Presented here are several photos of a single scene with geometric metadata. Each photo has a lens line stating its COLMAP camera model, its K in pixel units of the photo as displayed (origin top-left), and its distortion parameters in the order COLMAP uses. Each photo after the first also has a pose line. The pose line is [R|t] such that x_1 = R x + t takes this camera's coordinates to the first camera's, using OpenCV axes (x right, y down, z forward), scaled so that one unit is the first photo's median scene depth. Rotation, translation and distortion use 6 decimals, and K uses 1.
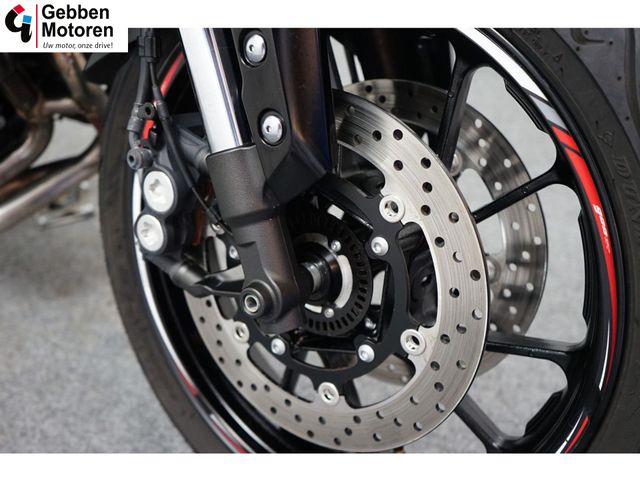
lens RADIAL K [[657.8, 0, 320.0], [0, 657.8, 240.0], [0, 0, 1]] dist [0.006693, 0.004123]
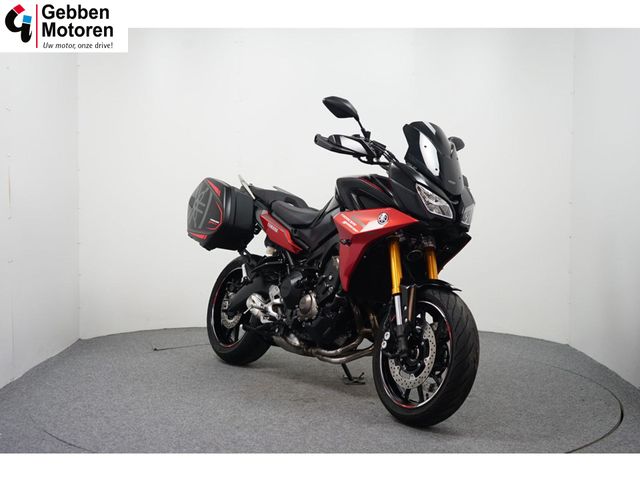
lens RADIAL K [[874.9, 0, 320.0], [0, 874.9, 240.0], [0, 0, 1]] dist [0.002687, 0.001385]
pose [[0.929279, 0.046783, -0.366405, 1.806089], [-0.216936, 0.871975, -0.438860, 2.476871], [0.298964, 0.487310, 0.820457, -5.332645]]
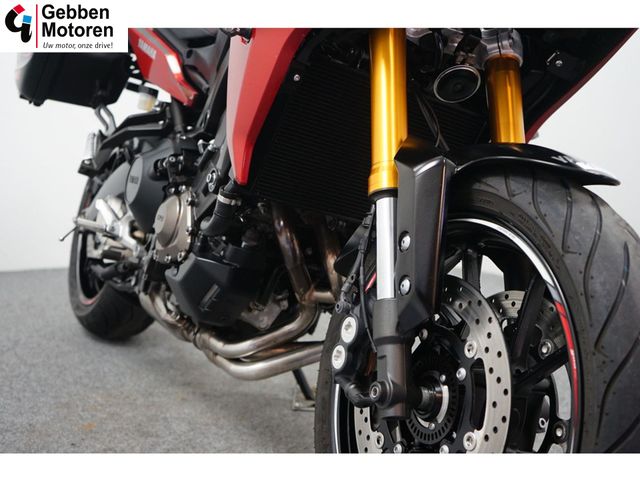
lens RADIAL K [[800.8, 0, 320.0], [0, 800.8, 240.0], [0, 0, 1]] dist [-0.006875, 0.008852]
pose [[0.885923, 0.108206, -0.451034, 0.554966], [-0.280654, 0.899253, -0.335525, 0.409310], [0.369288, 0.423834, 0.827038, -0.733051]]
